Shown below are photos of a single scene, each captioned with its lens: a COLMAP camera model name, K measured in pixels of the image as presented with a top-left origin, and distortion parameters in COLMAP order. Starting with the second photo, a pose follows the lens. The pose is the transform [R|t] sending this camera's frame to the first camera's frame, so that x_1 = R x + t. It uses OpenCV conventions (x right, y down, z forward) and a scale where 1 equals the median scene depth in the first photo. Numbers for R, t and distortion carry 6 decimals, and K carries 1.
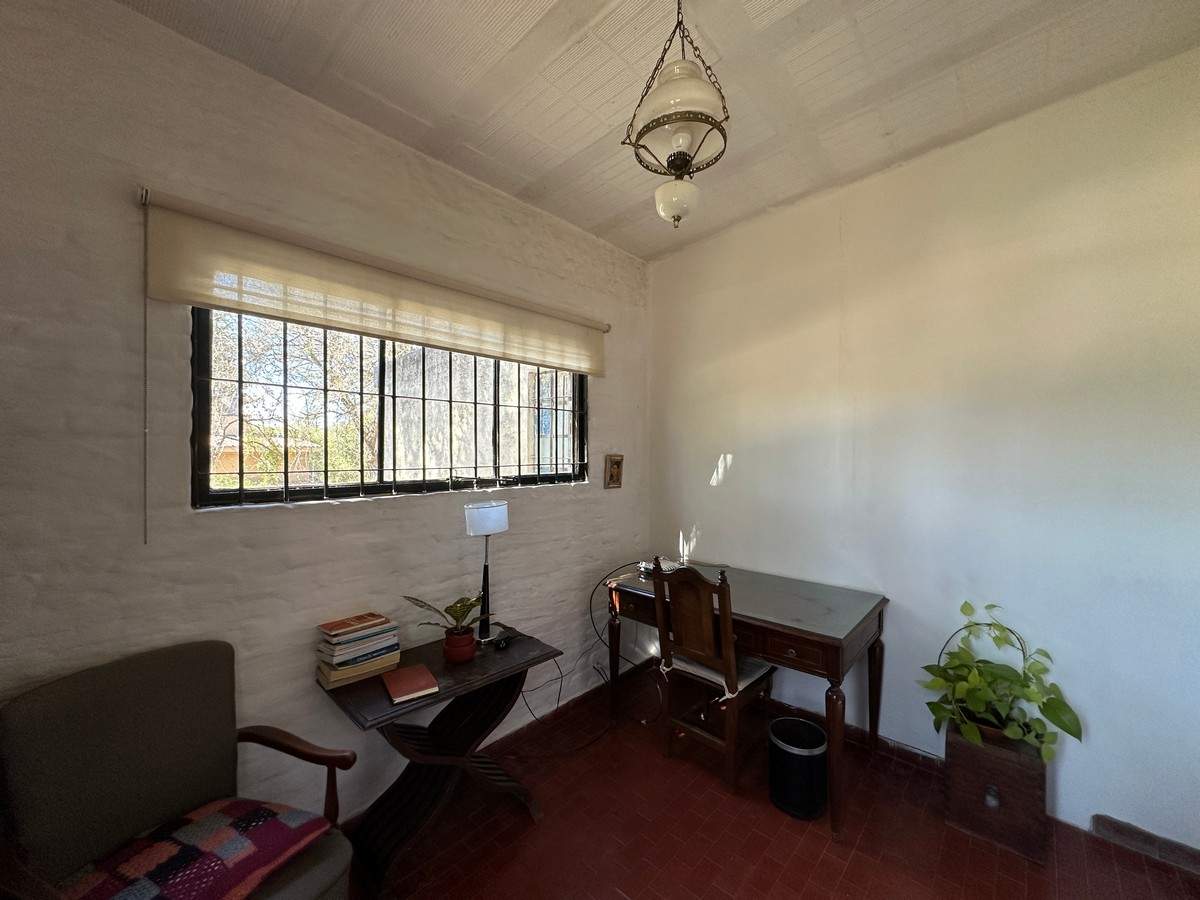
lens RADIAL K [[477.8, 0, 601.9], [0, 477.8, 450.7], [0, 0, 1]] dist [-0.003592, 0.000788]
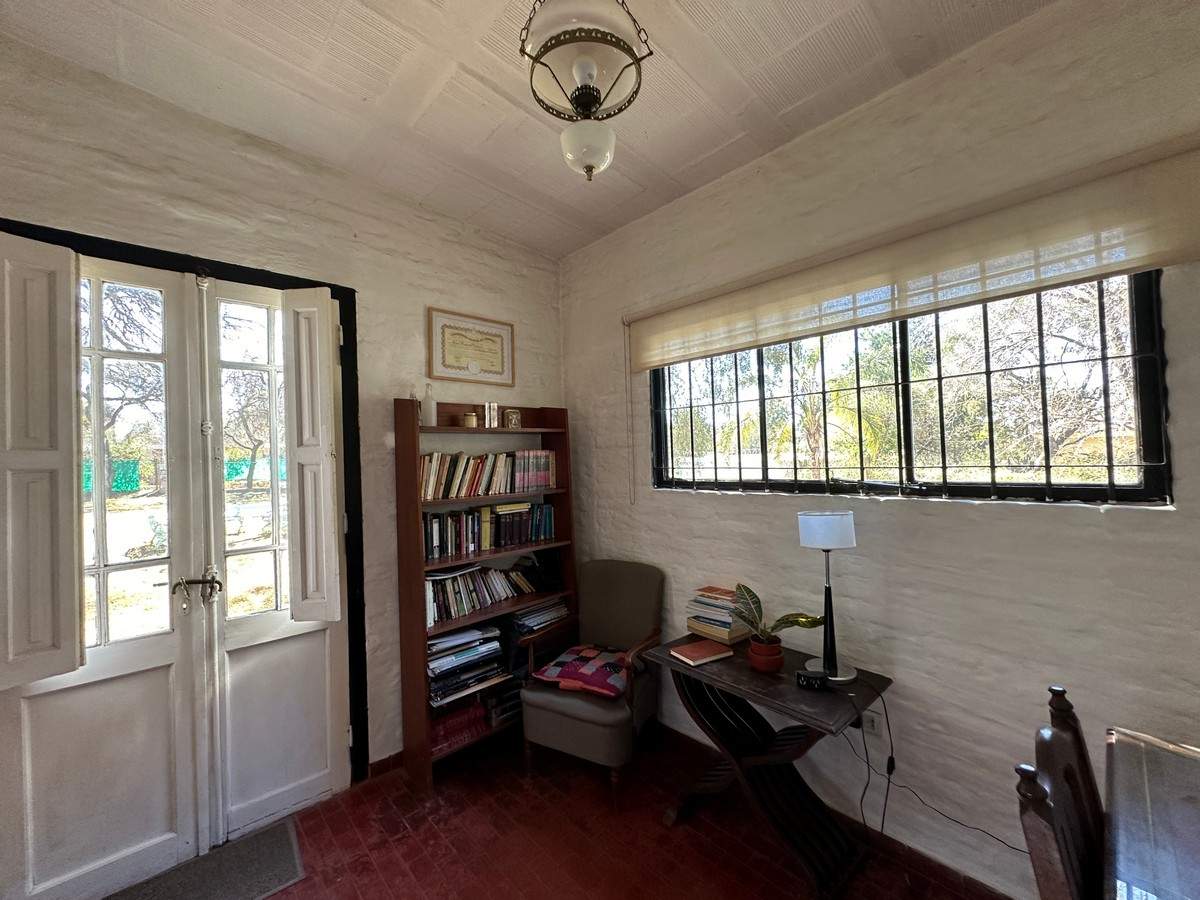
lens RADIAL K [[477.8, 0, 601.9], [0, 477.8, 450.7], [0, 0, 1]] dist [-0.003592, 0.000788]
pose [[-0.086069, -0.009372, -0.996245, 0.682639], [0.029629, 0.999489, -0.011963, 0.002759], [0.995849, -0.030547, -0.085747, 0.765168]]
